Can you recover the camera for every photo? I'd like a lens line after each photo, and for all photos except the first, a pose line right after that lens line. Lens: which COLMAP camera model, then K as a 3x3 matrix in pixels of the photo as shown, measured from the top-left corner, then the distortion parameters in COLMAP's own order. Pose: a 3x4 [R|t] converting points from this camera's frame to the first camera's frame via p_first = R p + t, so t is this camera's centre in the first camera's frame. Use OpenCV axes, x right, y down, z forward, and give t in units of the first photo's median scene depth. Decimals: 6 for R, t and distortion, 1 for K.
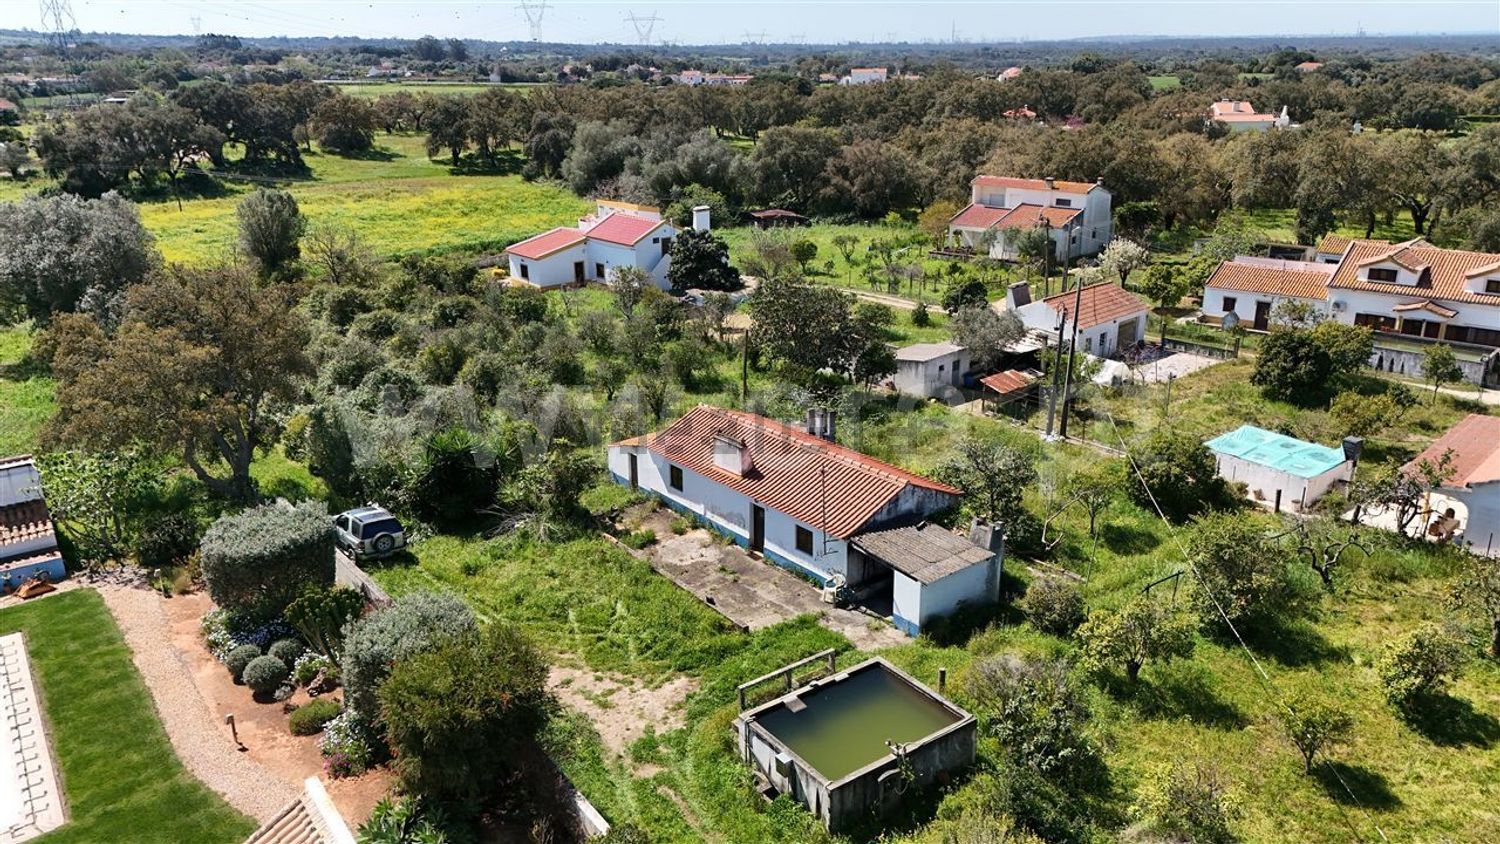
lens RADIAL K [[1094.5, 0, 750.0], [0, 1094.5, 422.0], [0, 0, 1]] dist [0.086354, -0.096210]
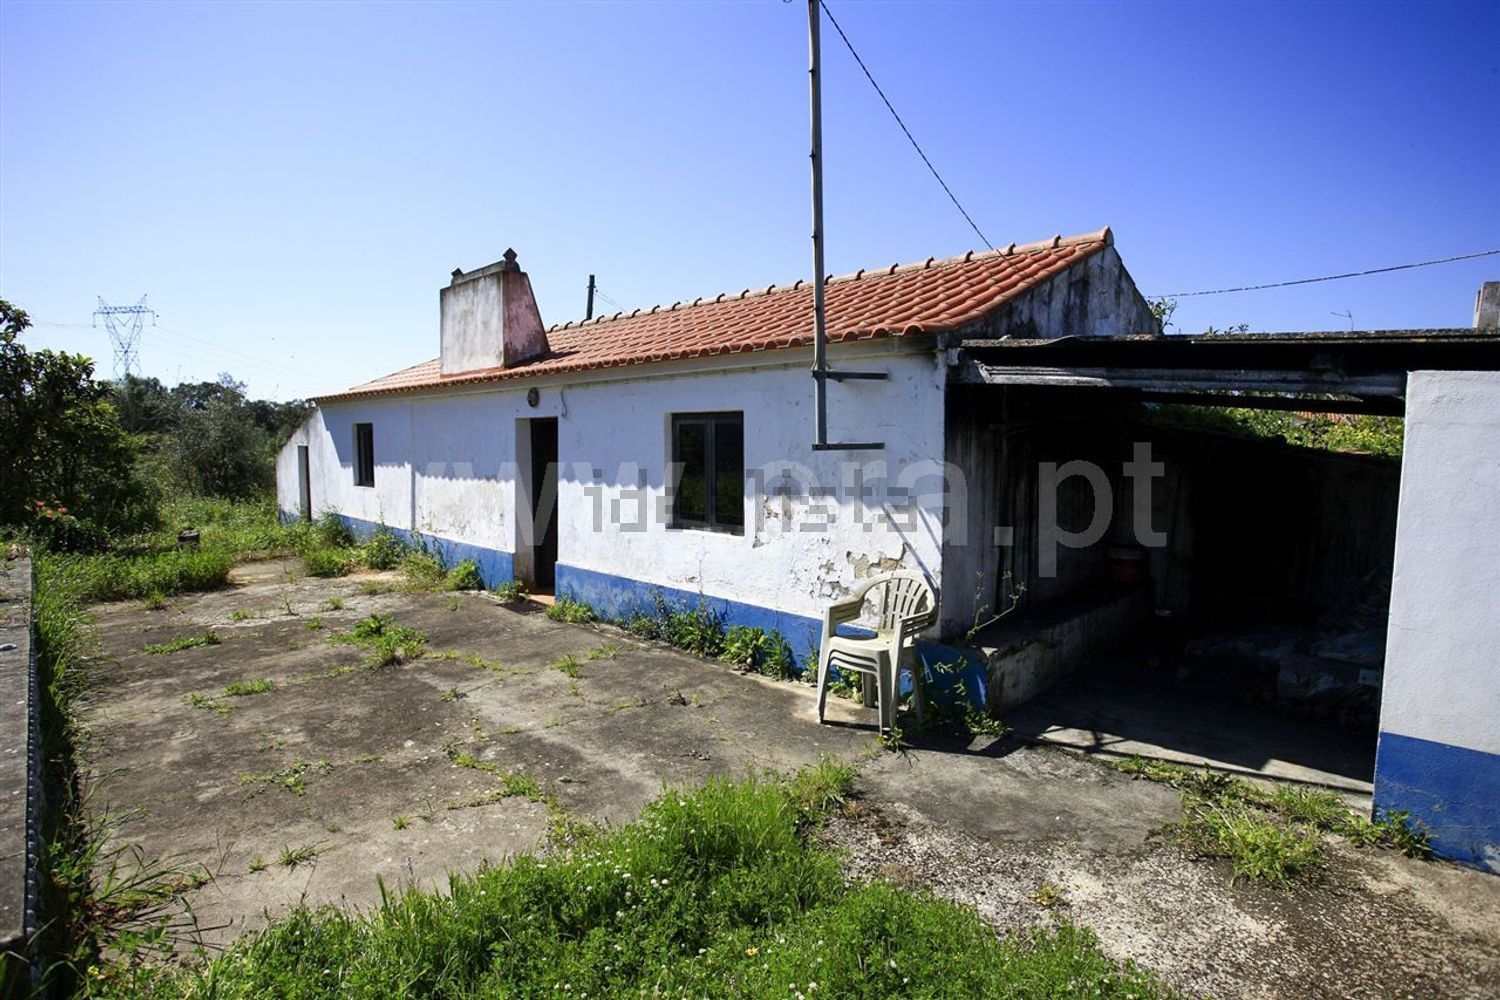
lens RADIAL K [[766.6, 0, 750.0], [0, 766.6, 500.0], [0, 0, 1]] dist [-0.093419, 0.045232]
pose [[0.992685, 0.002578, 0.120704, 0.039749], [0.027014, 0.969681, -0.242877, 0.152828], [-0.117670, 0.244361, 0.962518, 0.845001]]
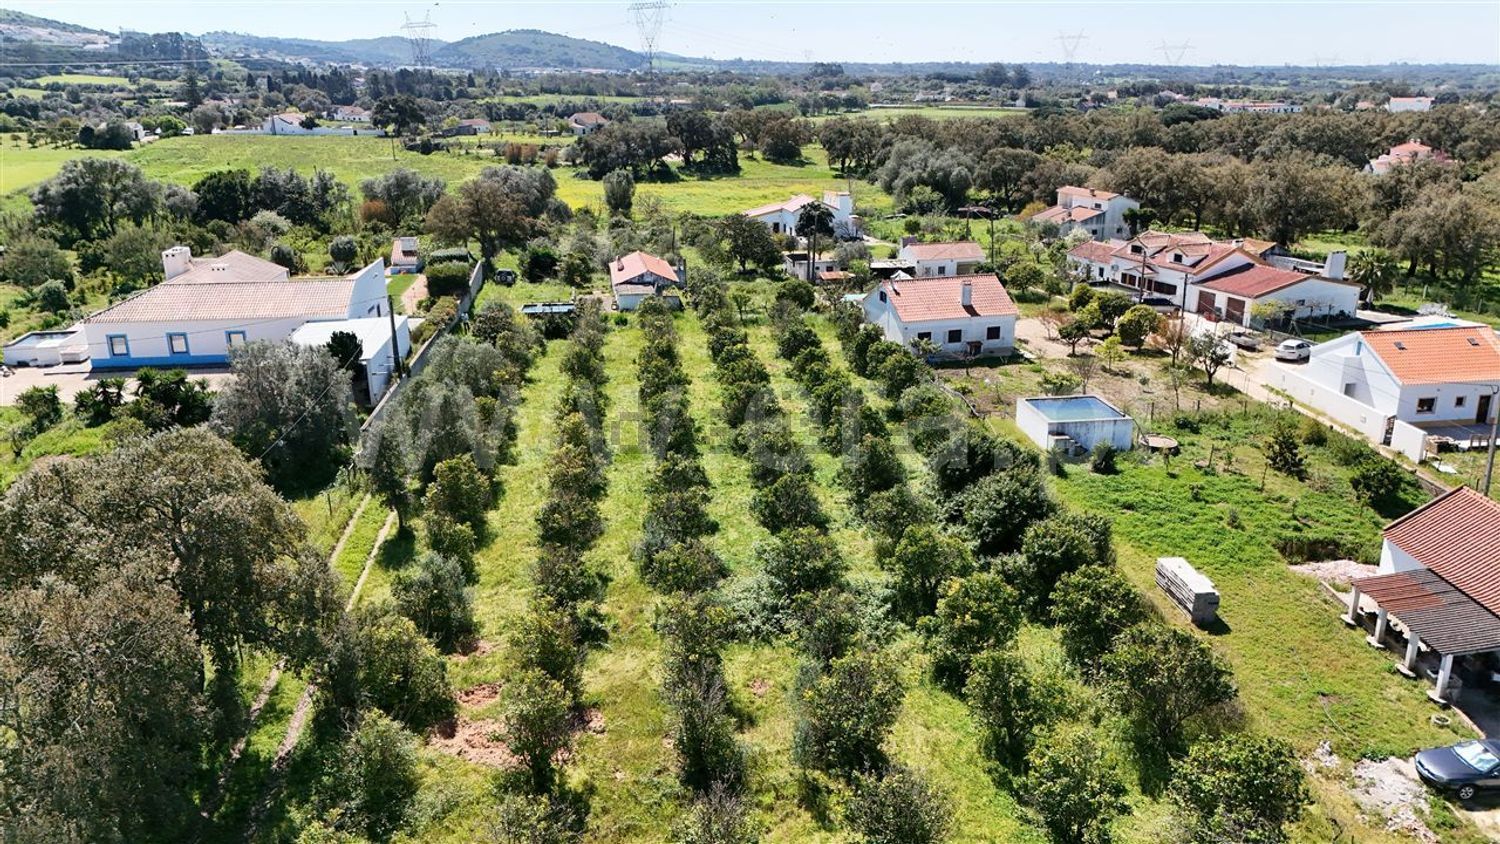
lens RADIAL K [[1100.1, 0, 751.1], [0, 1100.1, 414.1], [0, 0, 1]] dist [0.044325, -0.029681]
pose [[0.870427, 0.151480, -0.468413, 1.668369], [-0.162818, 0.986519, 0.016473, 0.314130], [0.464594, 0.061927, 0.883356, -1.245732]]
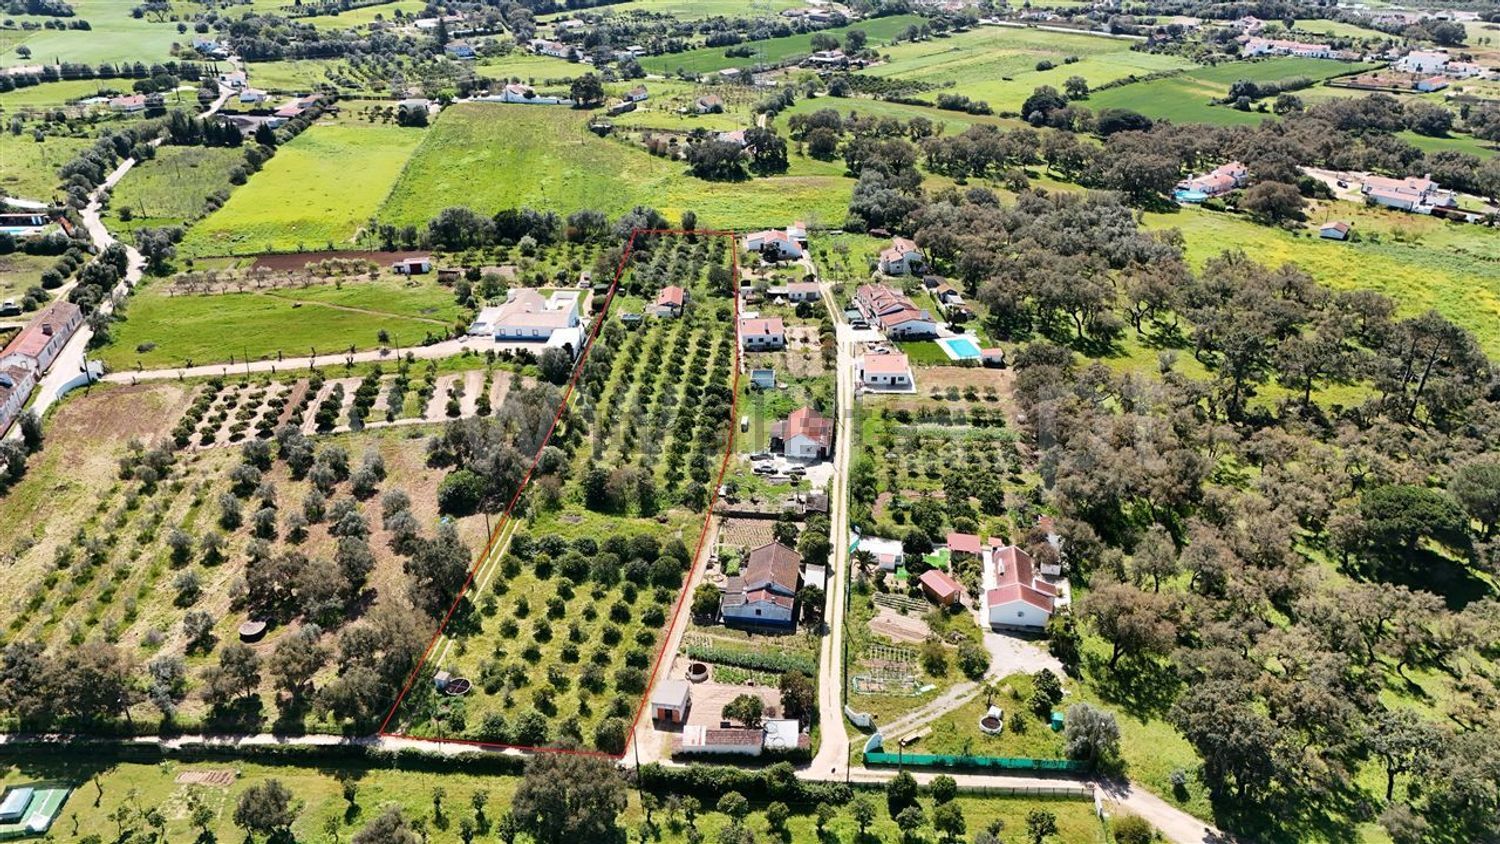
lens RADIAL K [[1100.1, 0, 751.1], [0, 1100.1, 414.1], [0, 0, 1]] dist [0.044325, -0.029681]
pose [[0.777894, 0.283403, -0.560859, 4.845105], [-0.213218, 0.958616, 0.188664, -0.709067], [0.591116, -0.027175, 0.806128, -4.582537]]
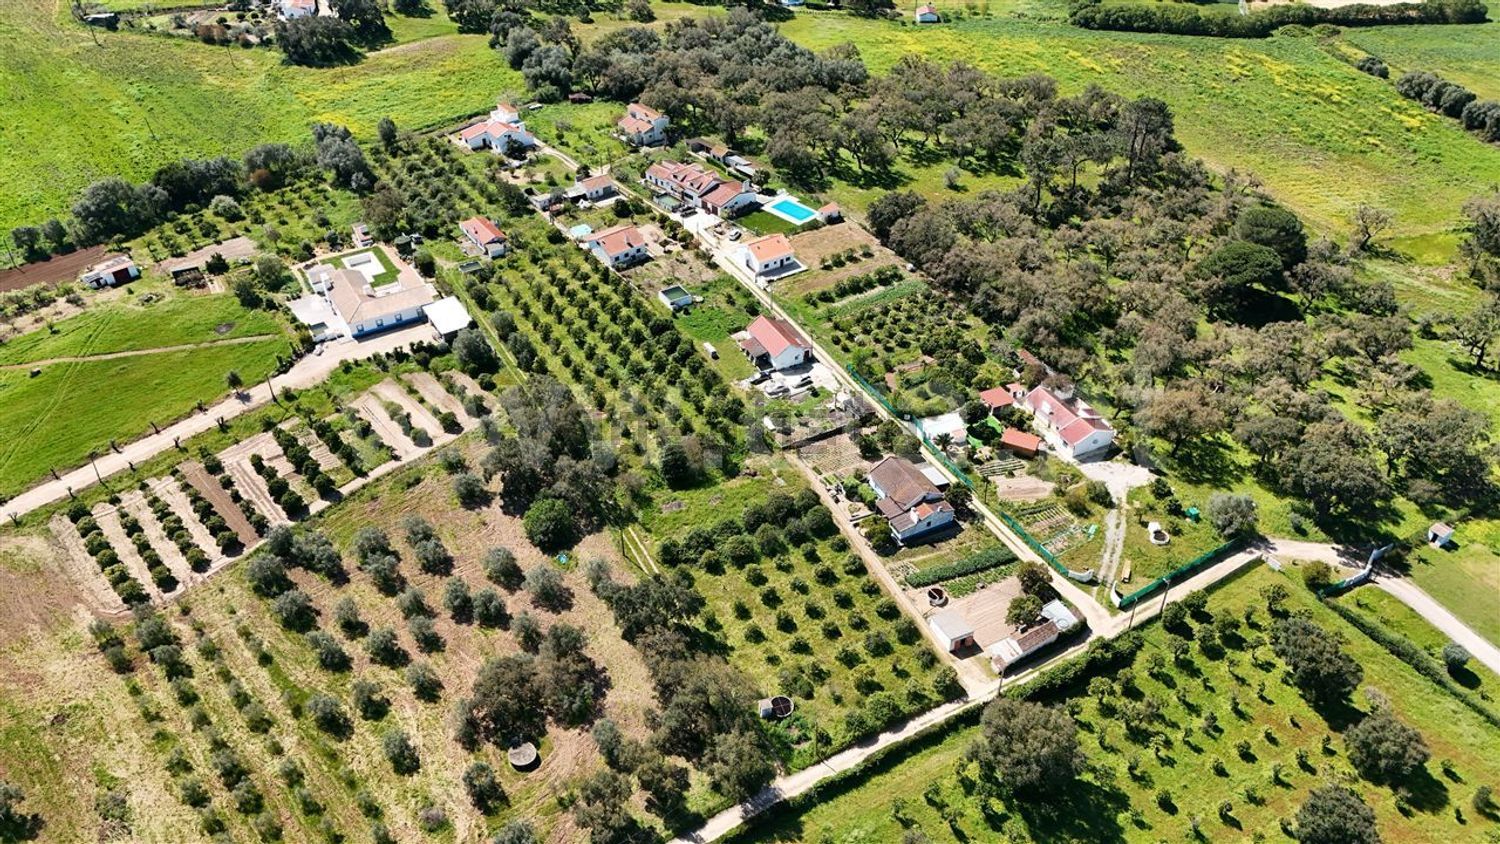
lens RADIAL K [[1100.1, 0, 751.1], [0, 1100.1, 414.1], [0, 0, 1]] dist [0.044325, -0.029681]
pose [[0.996643, 0.059666, -0.056060, 2.104035], [-0.039574, 0.950524, 0.308120, -1.030239], [0.071671, -0.304867, 0.949695, -5.508581]]
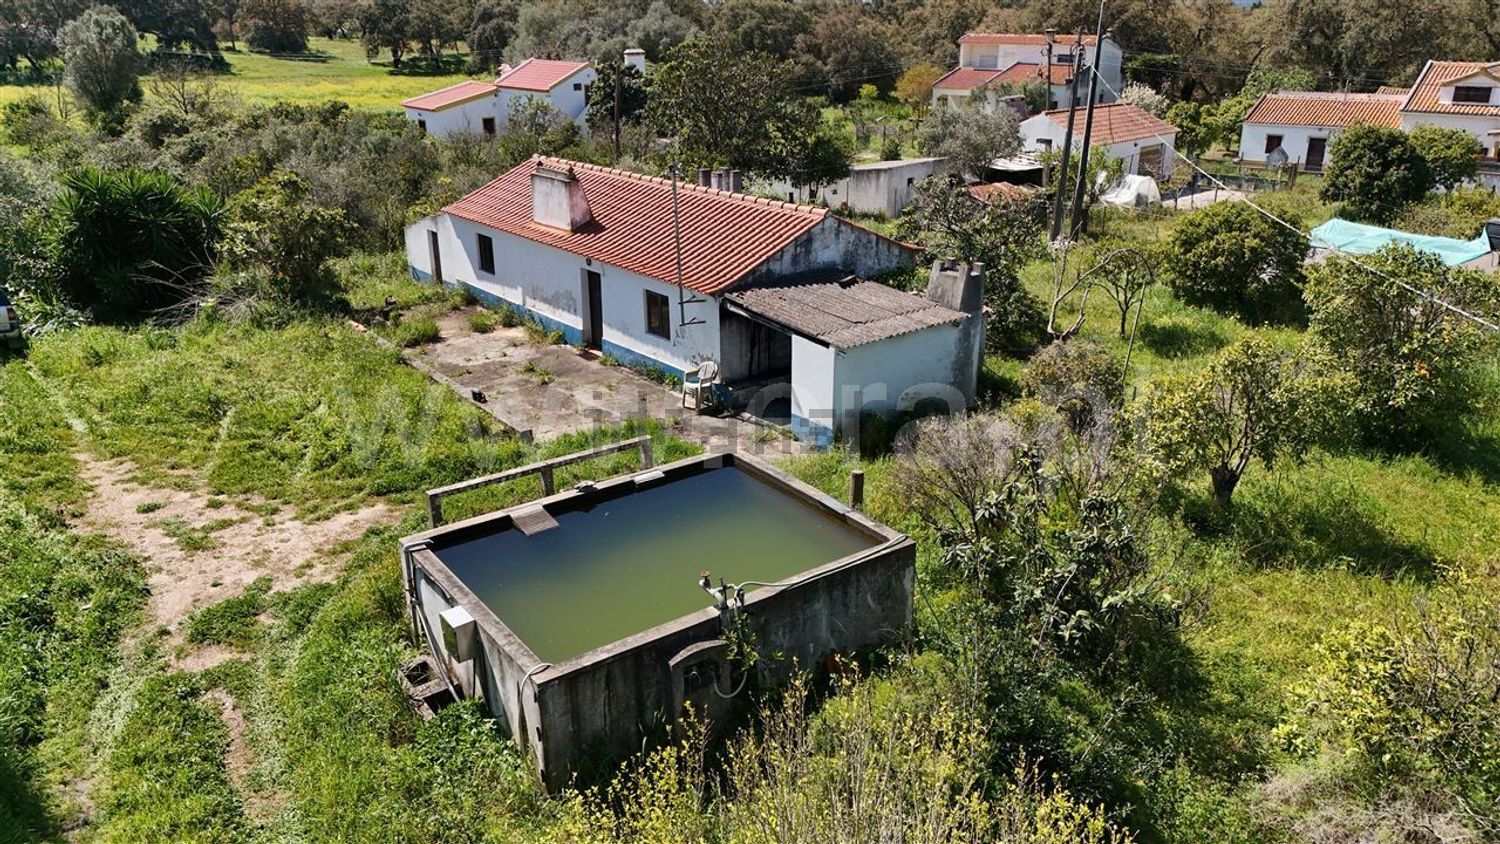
lens RADIAL K [[1094.5, 0, 750.0], [0, 1094.5, 422.0], [0, 0, 1]] dist [0.086354, -0.096210]
pose [[0.999937, 0.005979, 0.009454, 0.095248], [-0.006283, 0.999455, 0.032420, 0.147121], [-0.009255, -0.032477, 0.999430, 0.394009]]
